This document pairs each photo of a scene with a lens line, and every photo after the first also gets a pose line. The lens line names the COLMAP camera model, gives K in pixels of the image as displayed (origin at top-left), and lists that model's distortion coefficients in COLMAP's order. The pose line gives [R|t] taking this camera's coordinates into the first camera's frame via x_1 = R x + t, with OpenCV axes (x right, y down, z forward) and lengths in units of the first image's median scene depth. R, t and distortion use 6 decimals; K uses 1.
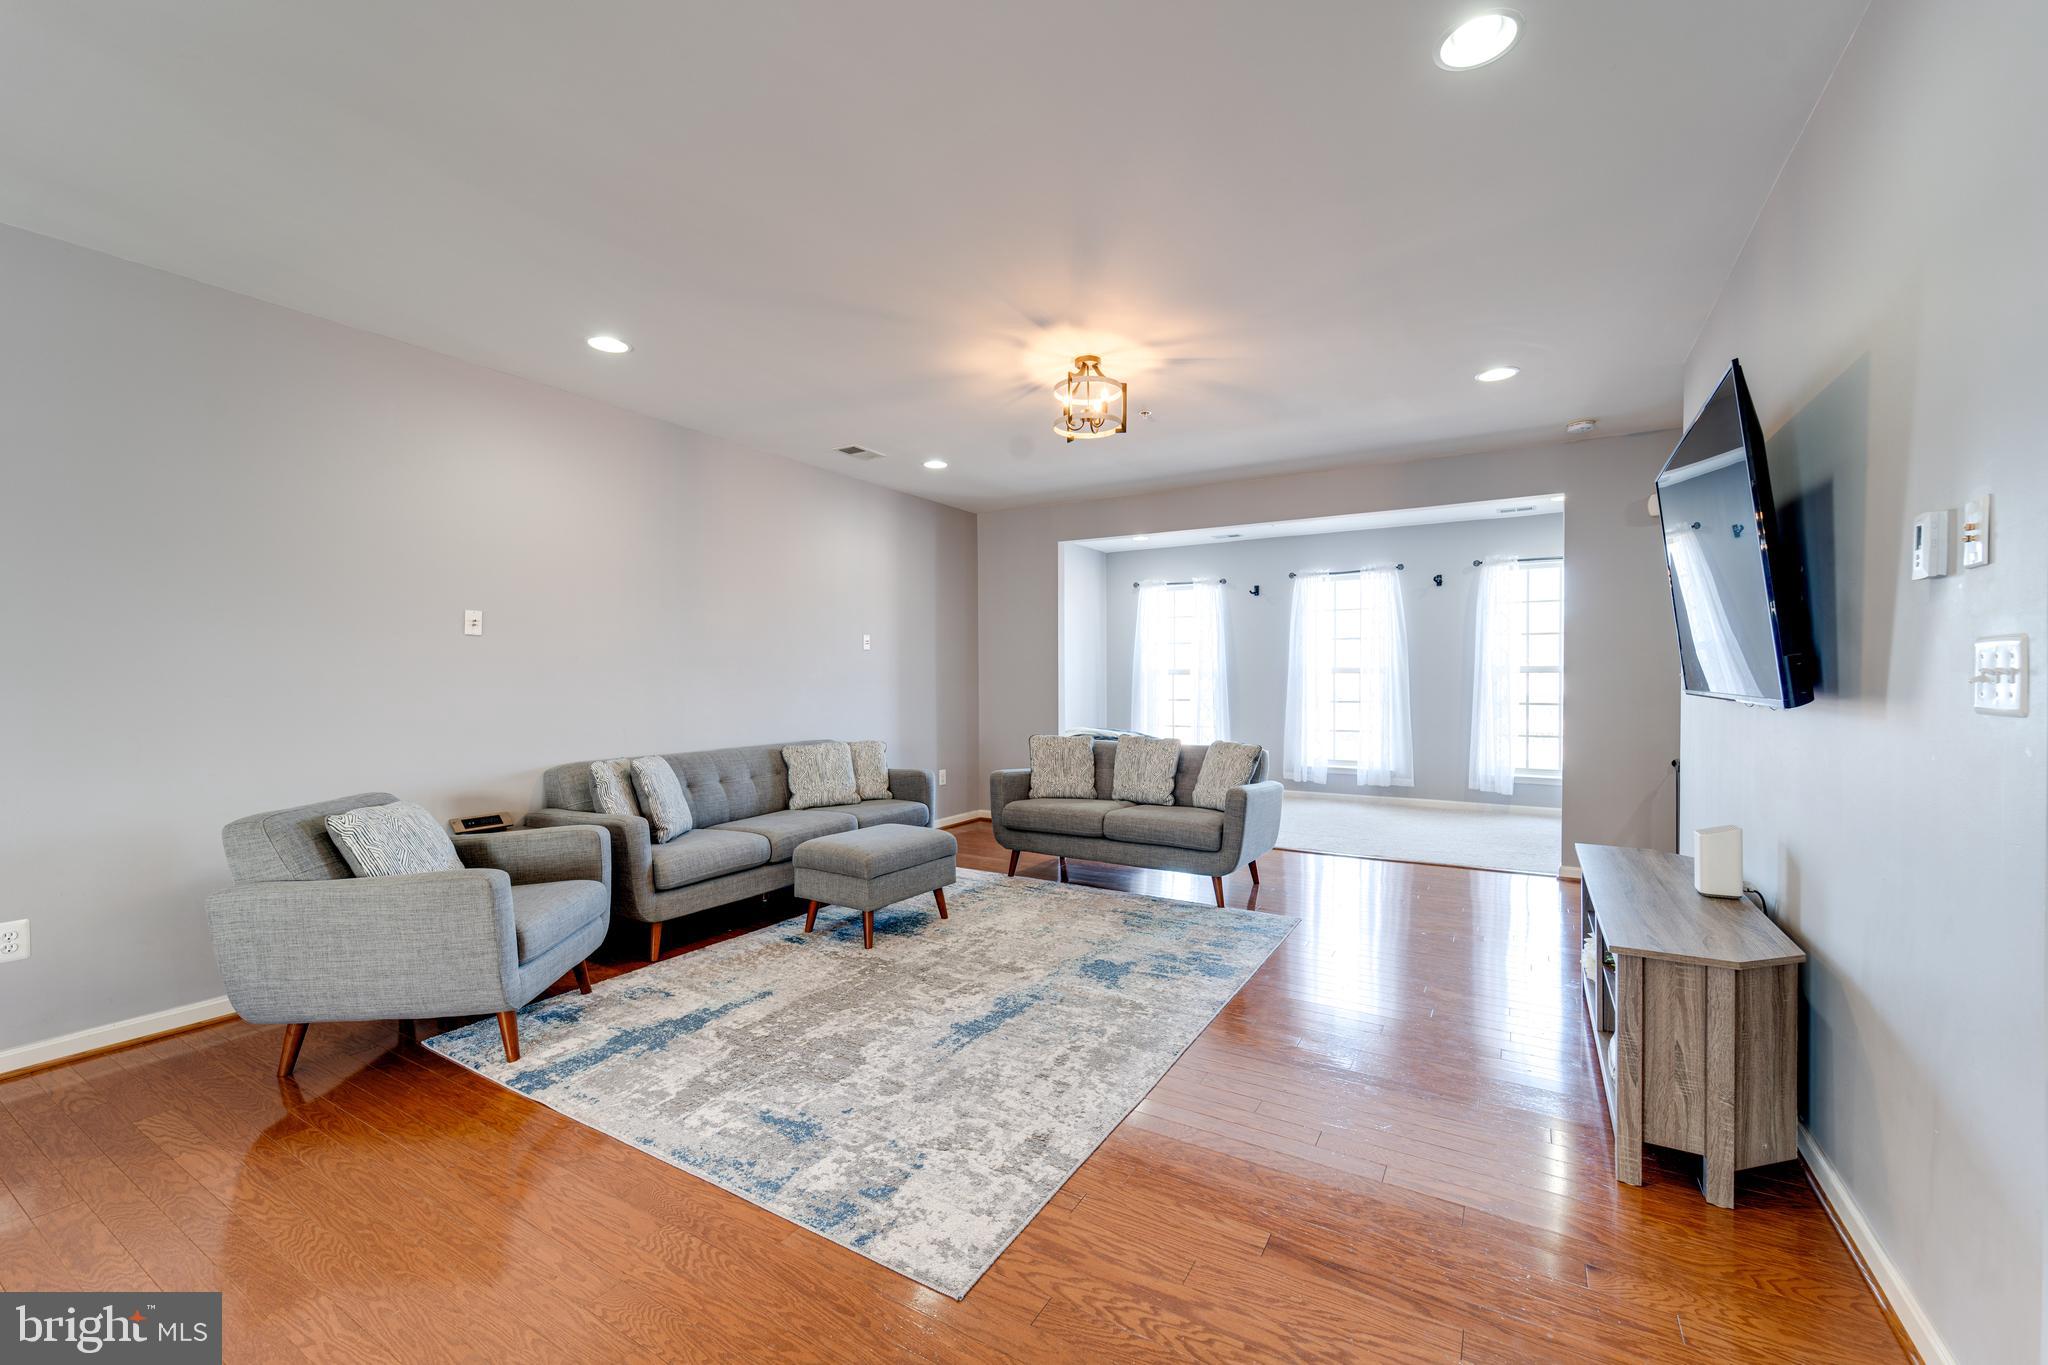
lens RADIAL K [[823.1, 0, 1024.7], [0, 823.1, 688.5], [0, 0, 1]] dist [0.003333, -0.002214]
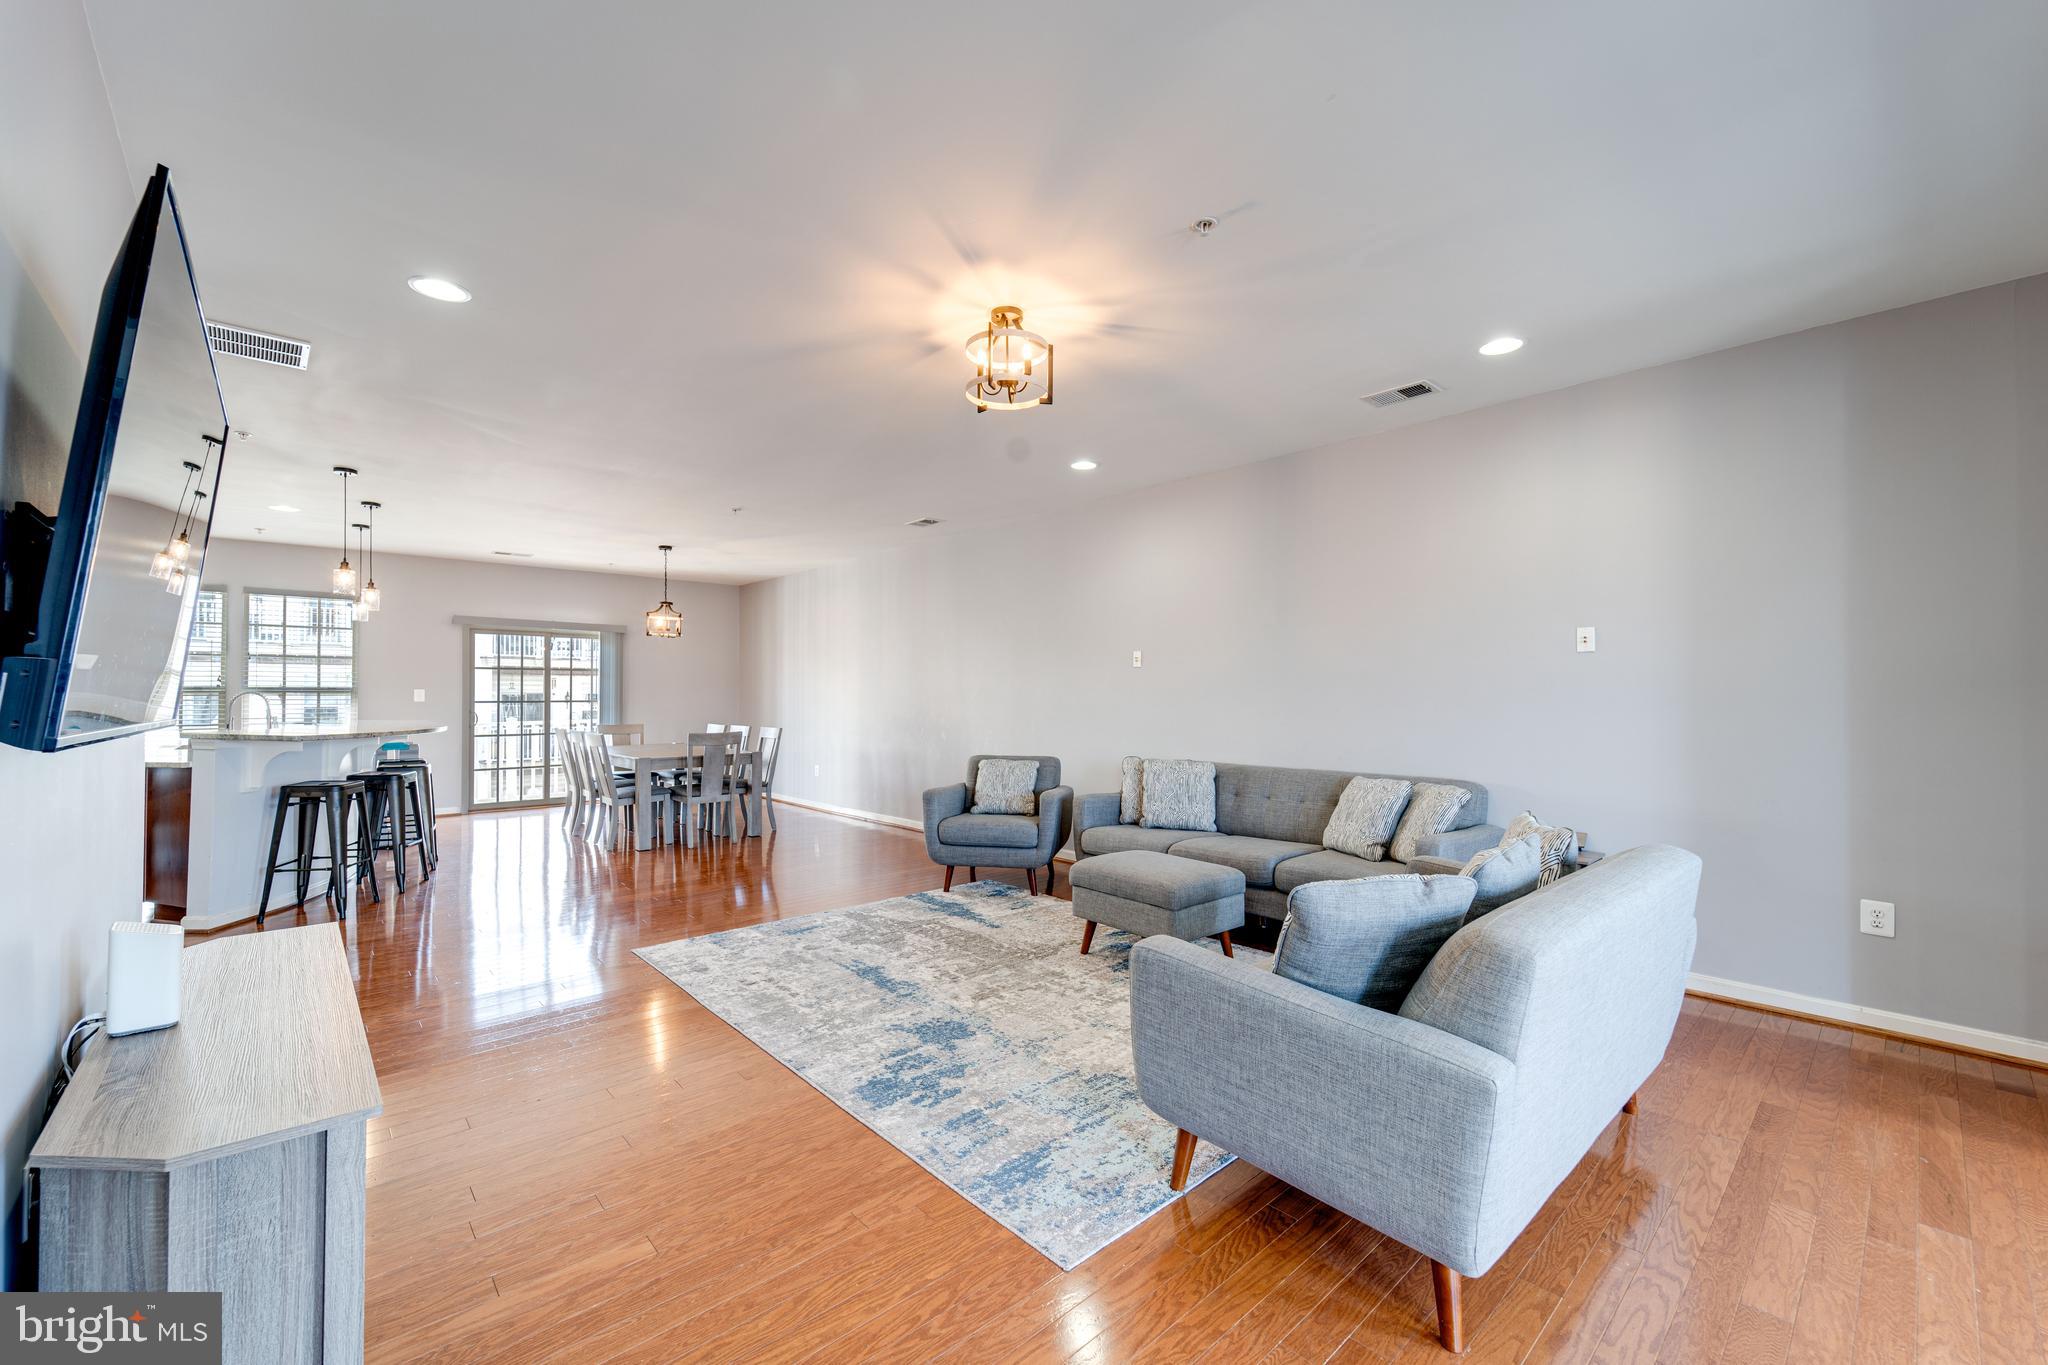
lens RADIAL K [[818.2, 0, 1024.9], [0, 818.2, 688.4], [0, 0, 1]] dist [0.003992, -0.000662]
pose [[-0.290169, -0.007456, -0.956946, 0.872196], [-0.012781, 0.999911, -0.003915, -0.018793], [0.956890, 0.011095, -0.290238, 1.283422]]
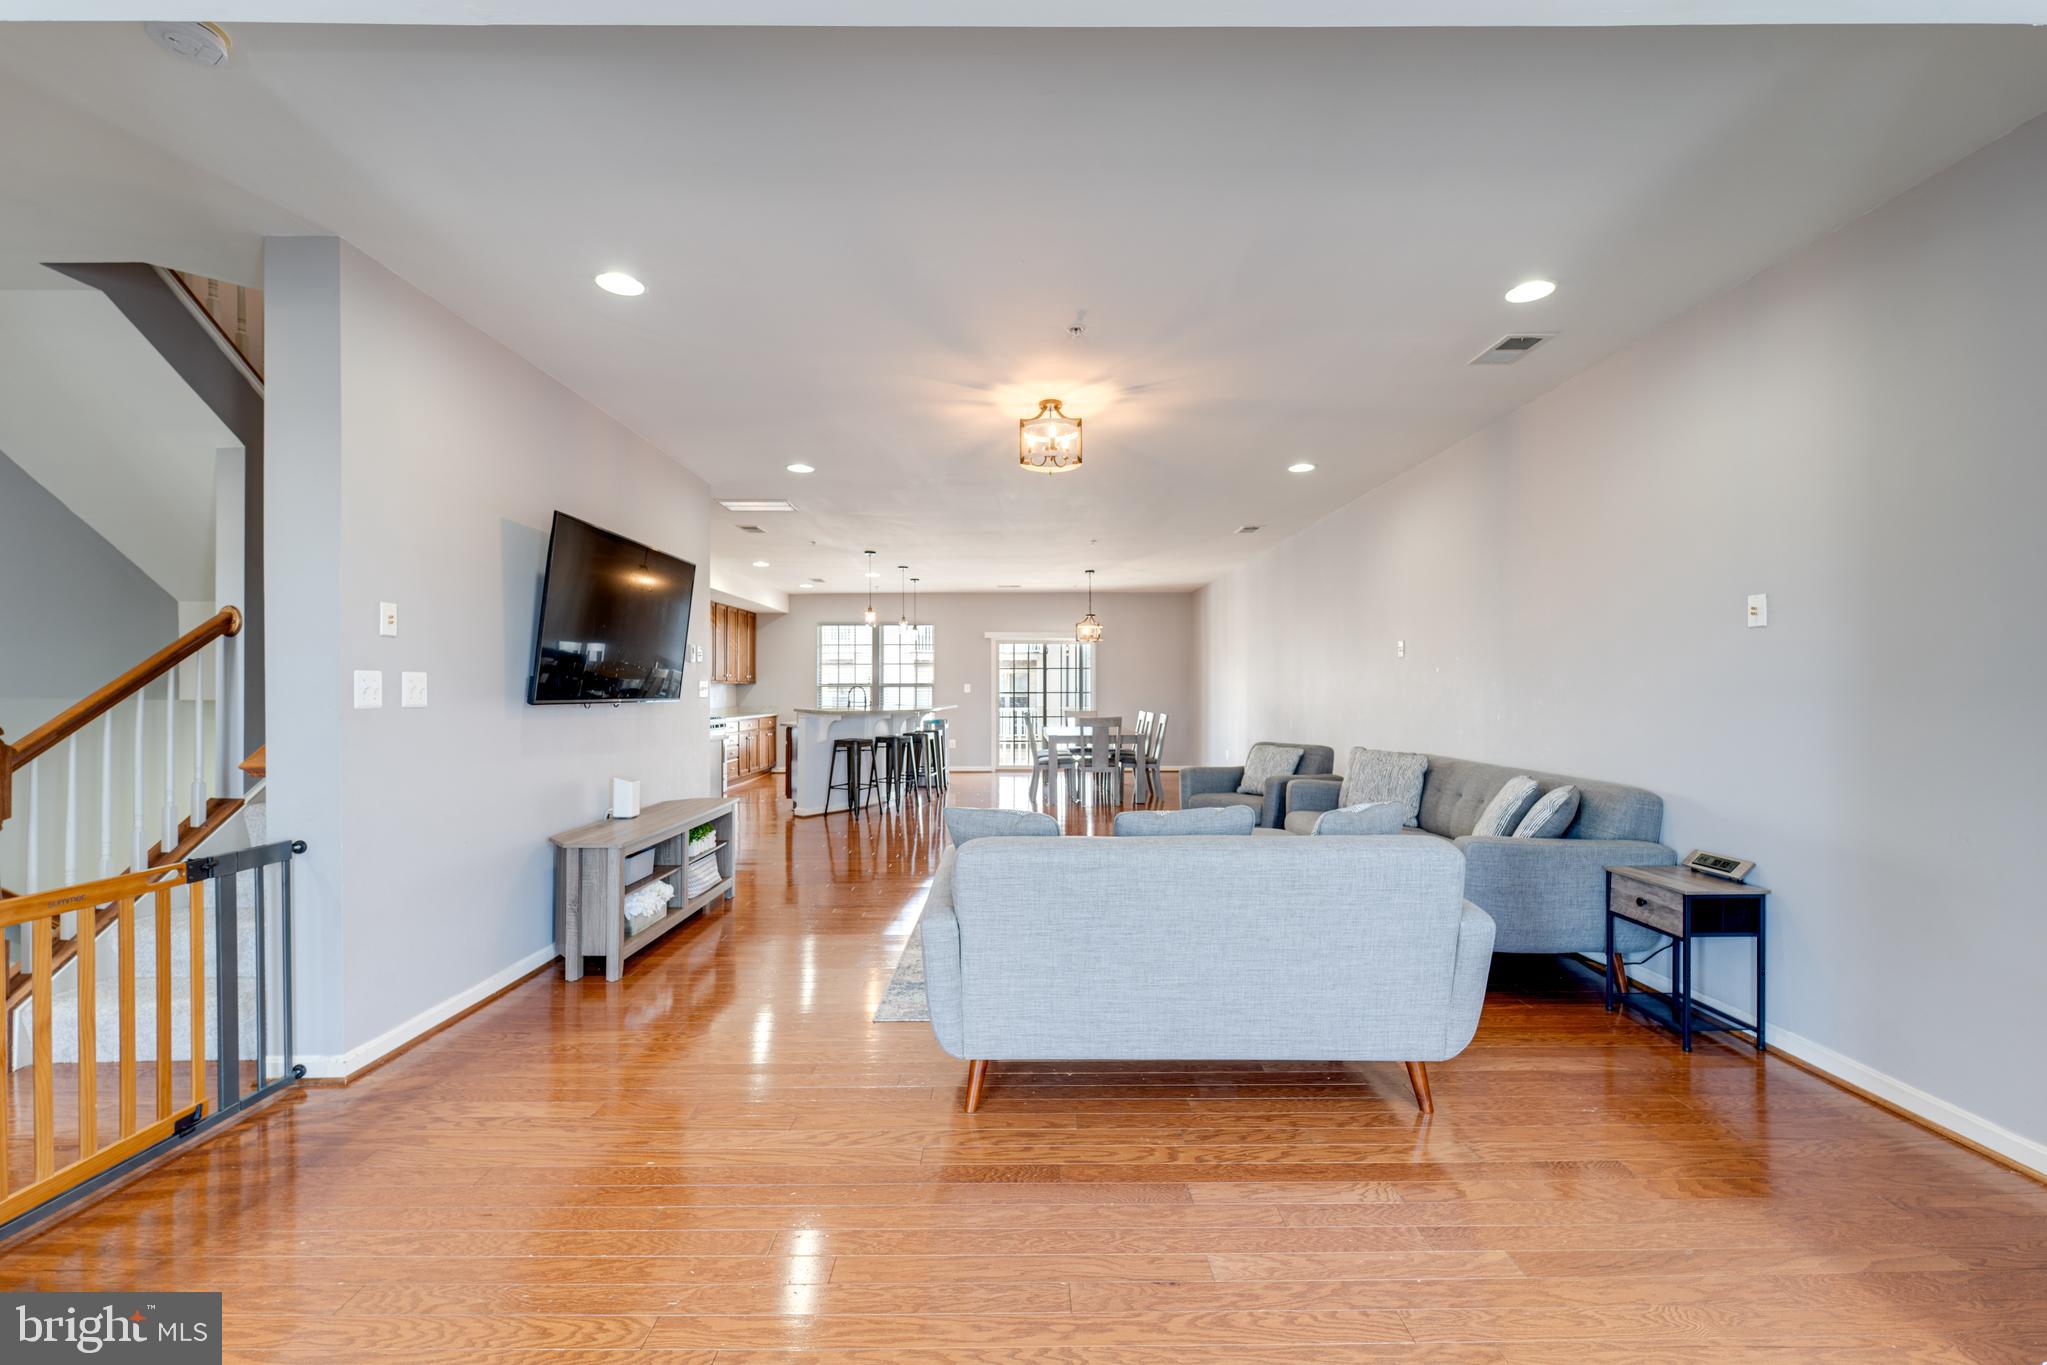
lens RADIAL K [[812.5, 0, 1023.5], [0, 812.5, 682.5], [0, 0, 1]] dist [-0.002096, -0.000347]
pose [[-0.855723, -0.000281, -0.517433, 0.689792], [-0.003068, 0.999985, 0.004532, -0.025432], [0.517424, 0.005466, -0.855711, 1.961525]]
